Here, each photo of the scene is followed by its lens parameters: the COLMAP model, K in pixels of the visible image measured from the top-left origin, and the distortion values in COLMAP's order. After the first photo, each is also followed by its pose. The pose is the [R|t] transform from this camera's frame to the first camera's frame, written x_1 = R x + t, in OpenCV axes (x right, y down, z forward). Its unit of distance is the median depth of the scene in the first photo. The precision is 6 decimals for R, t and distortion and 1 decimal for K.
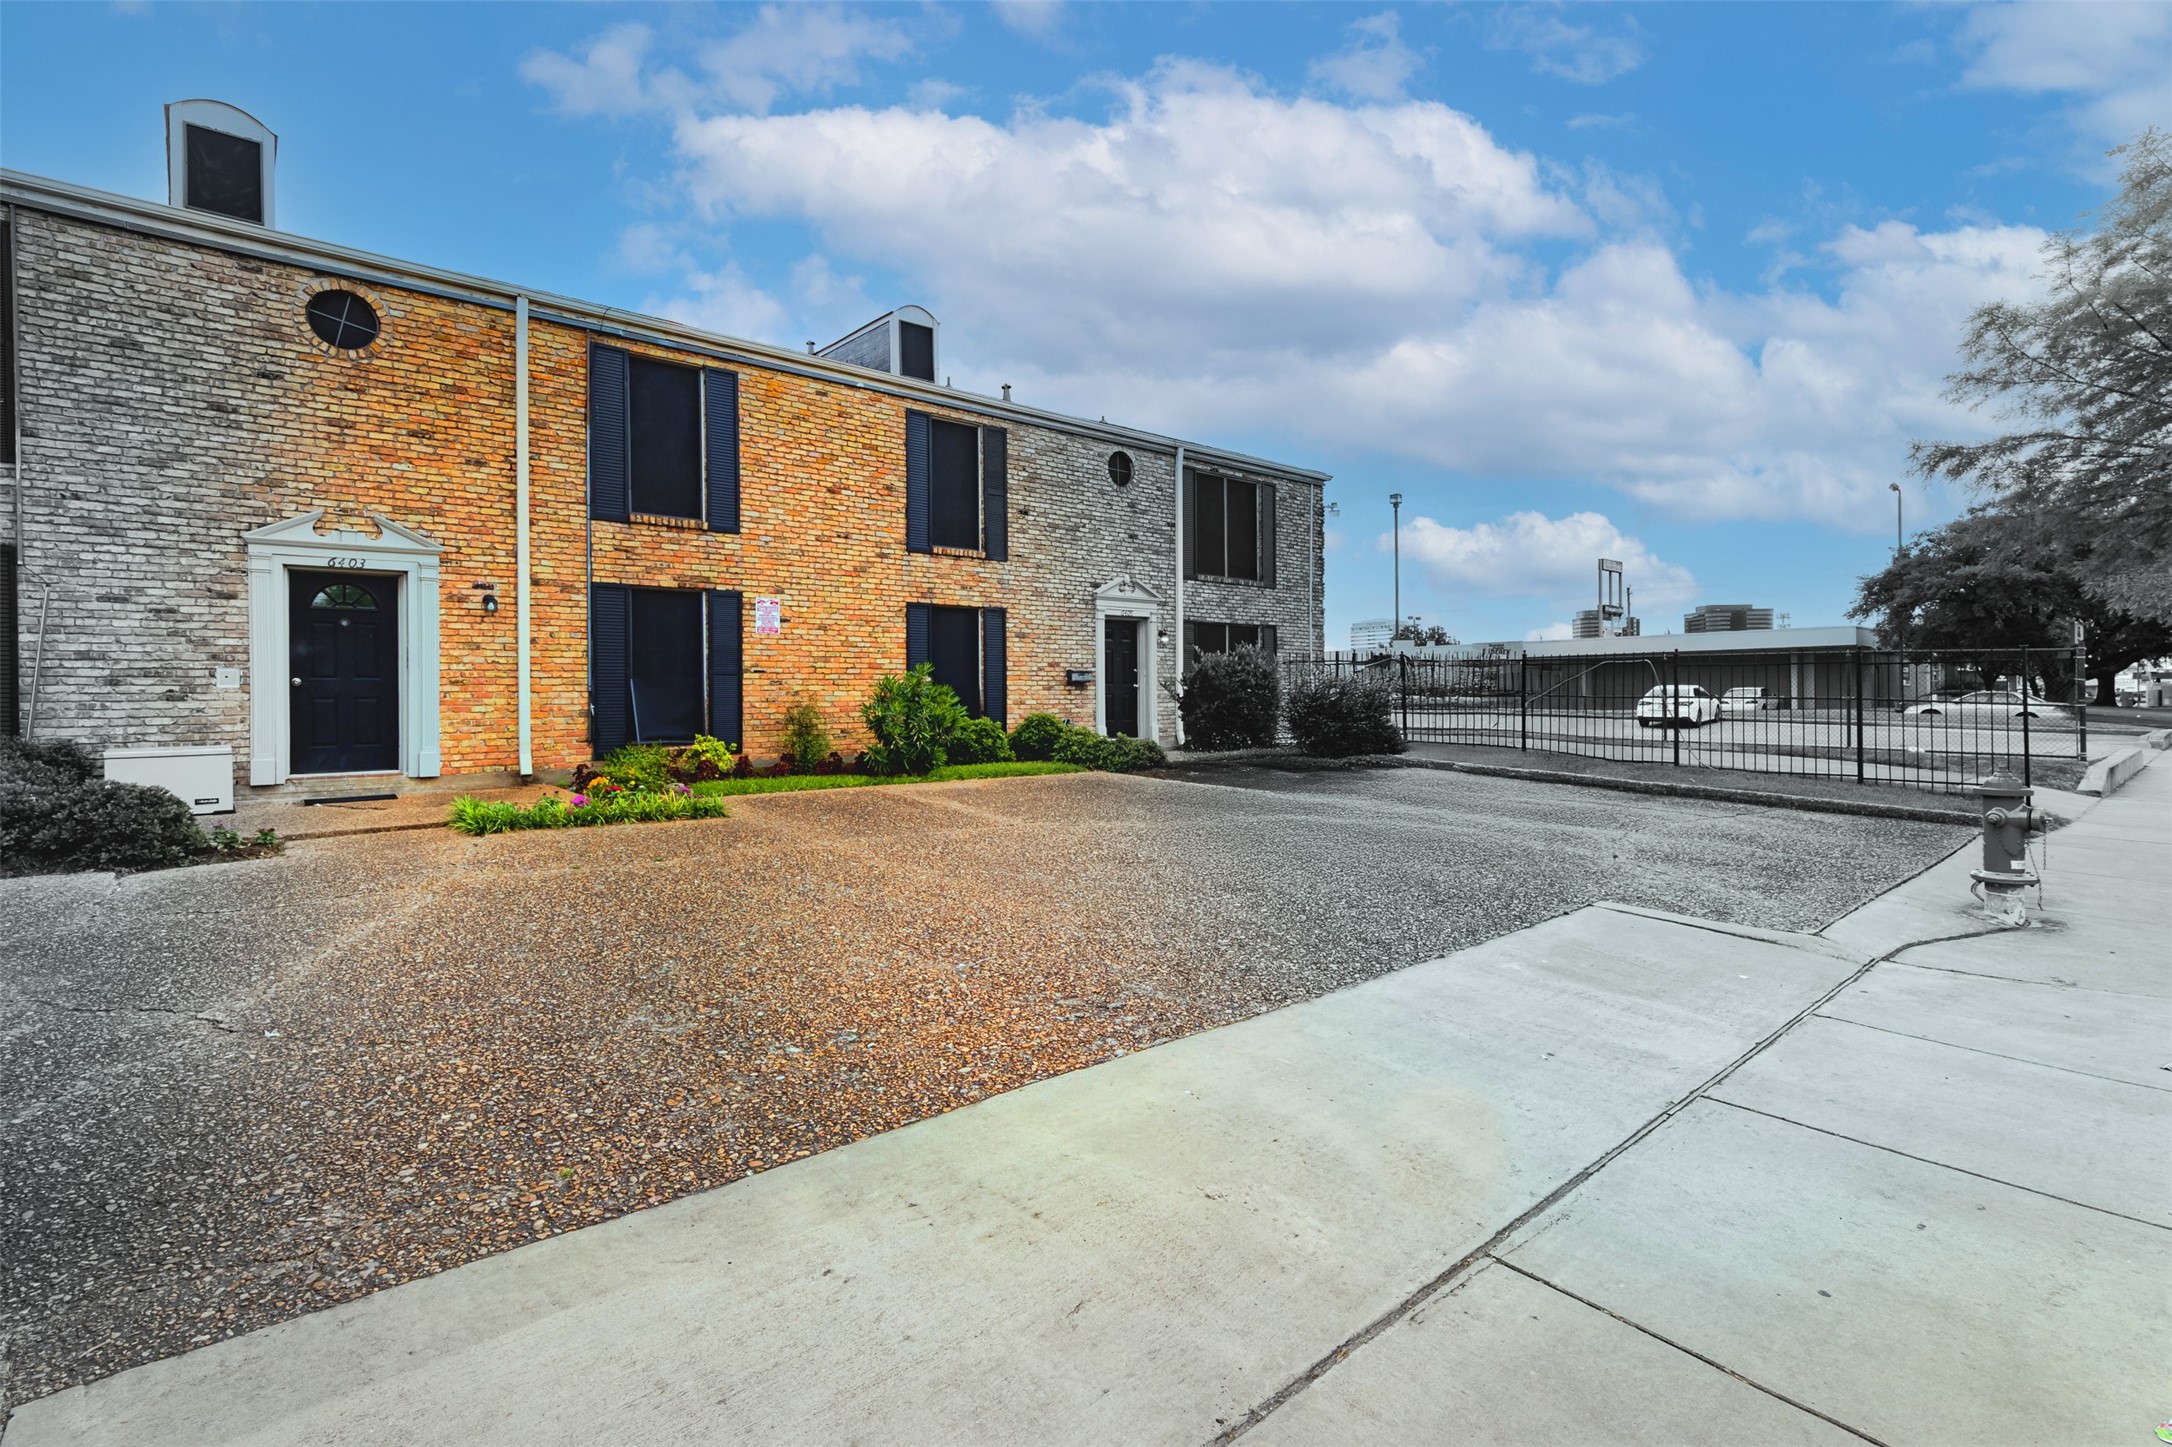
lens RADIAL K [[955.5, 0, 1119.5], [0, 955.5, 723.4], [0, 0, 1]] dist [0.003220, 0.000695]
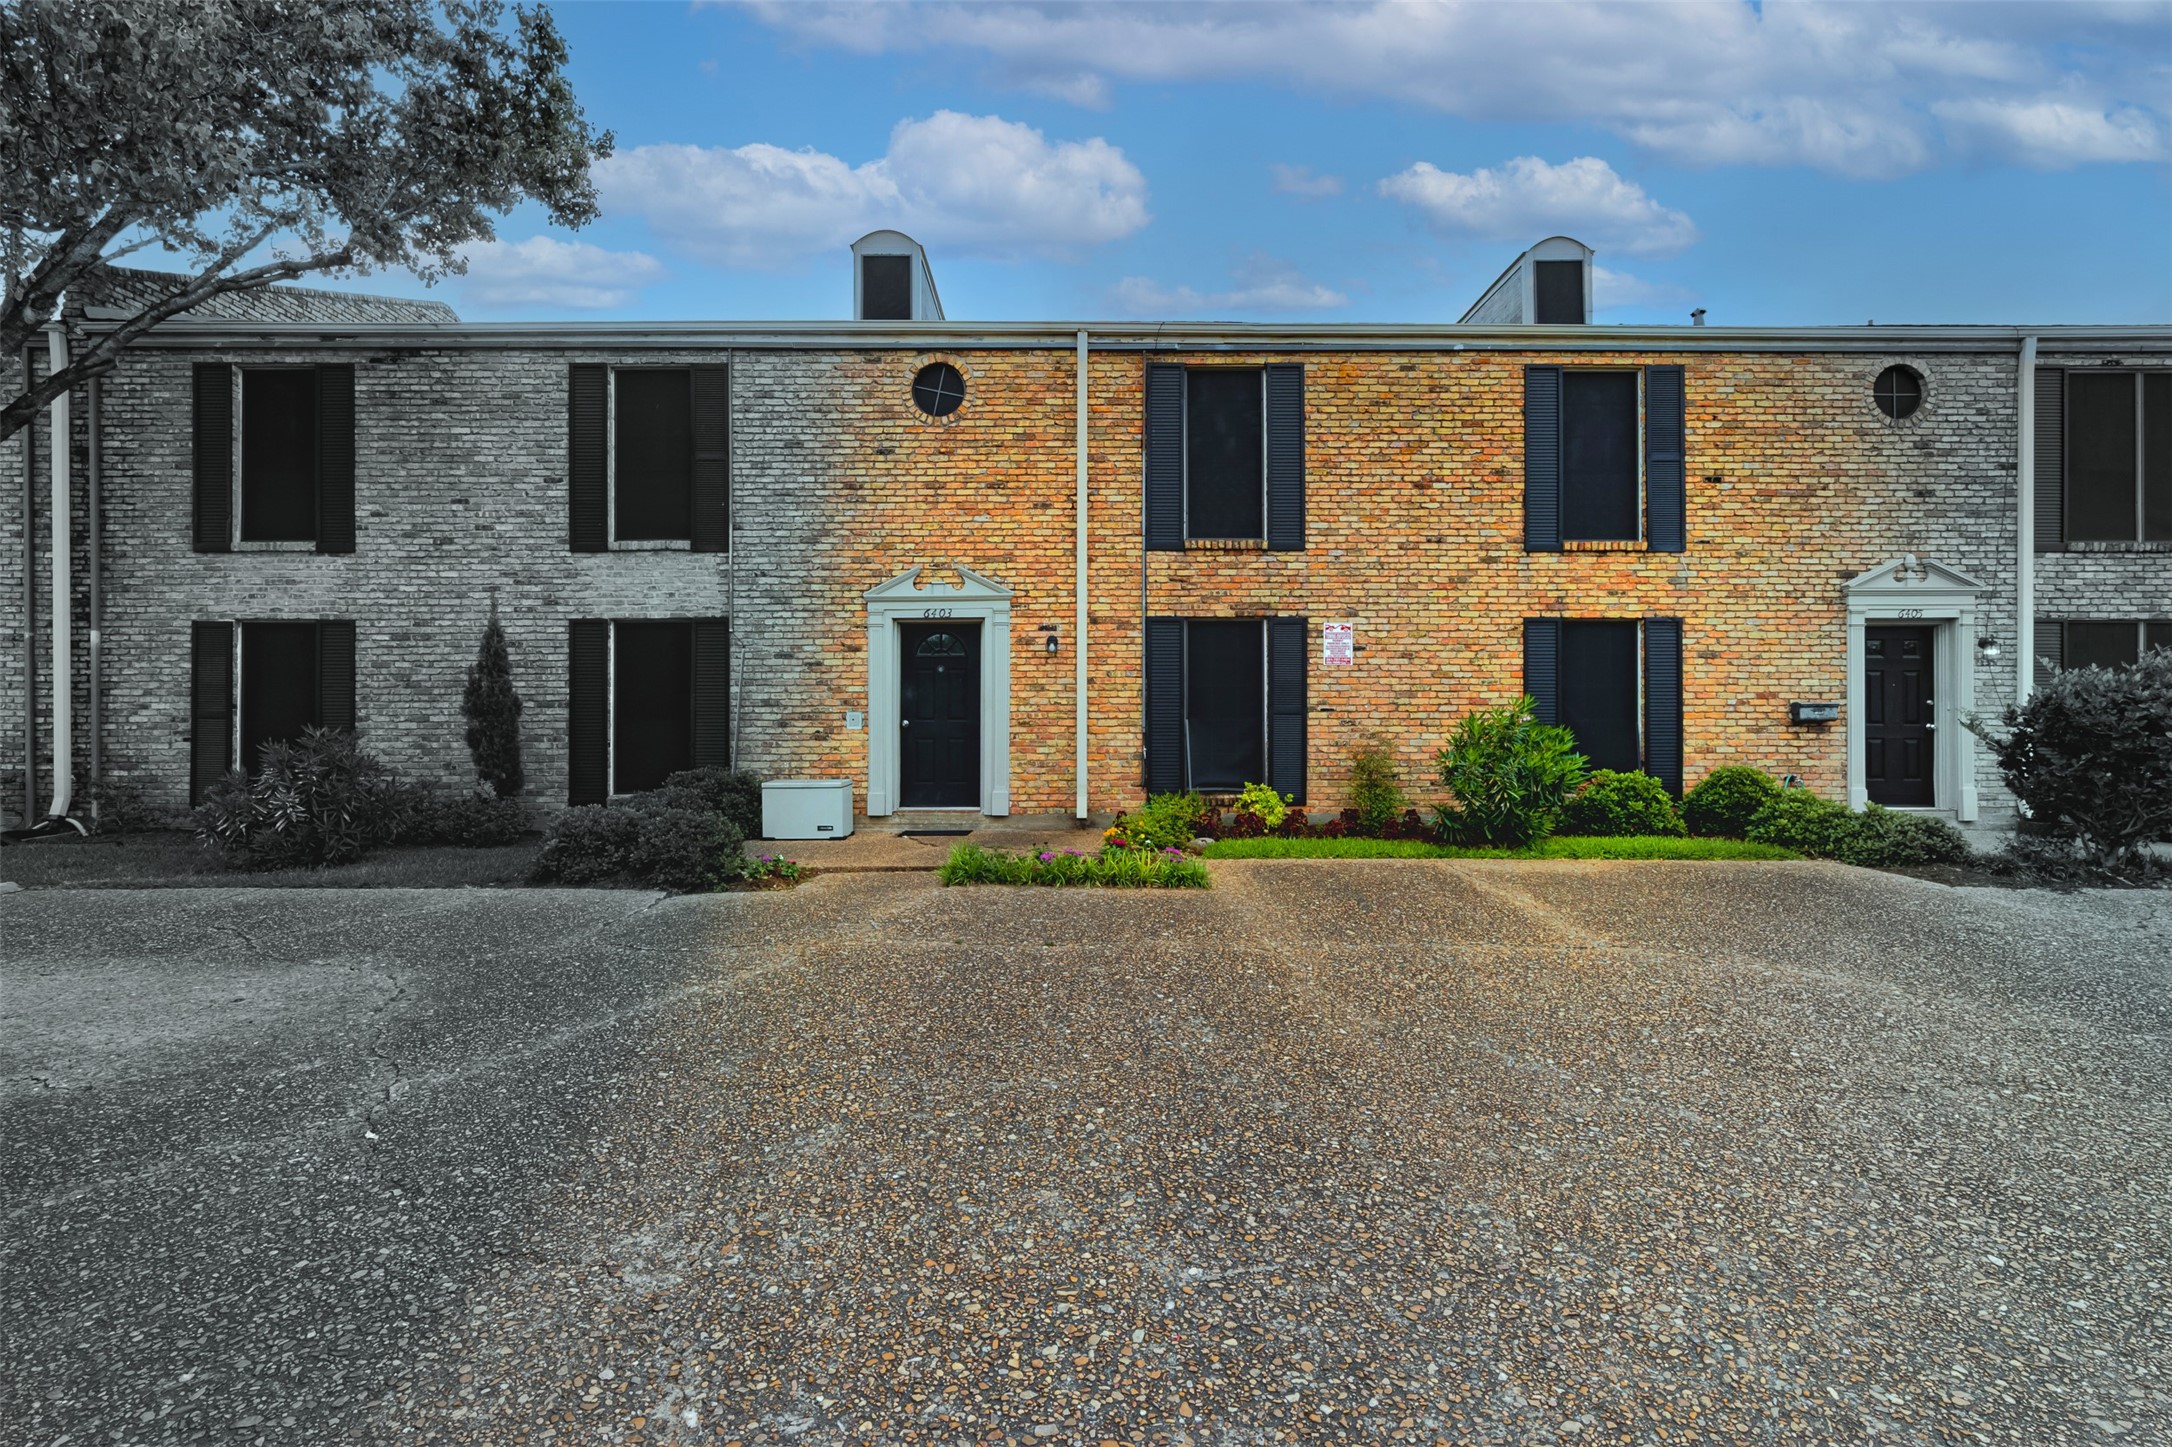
lens RADIAL K [[1029.9, 0, 1062.4], [0, 1029.9, 741.8], [0, 0, 1]] dist [-0.000020, 0.000895]
pose [[0.758022, 0.009480, -0.652160, 0.046962], [-0.024921, 0.999585, -0.014435, -0.007850], [0.651753, 0.027195, 0.757944, 0.174308]]
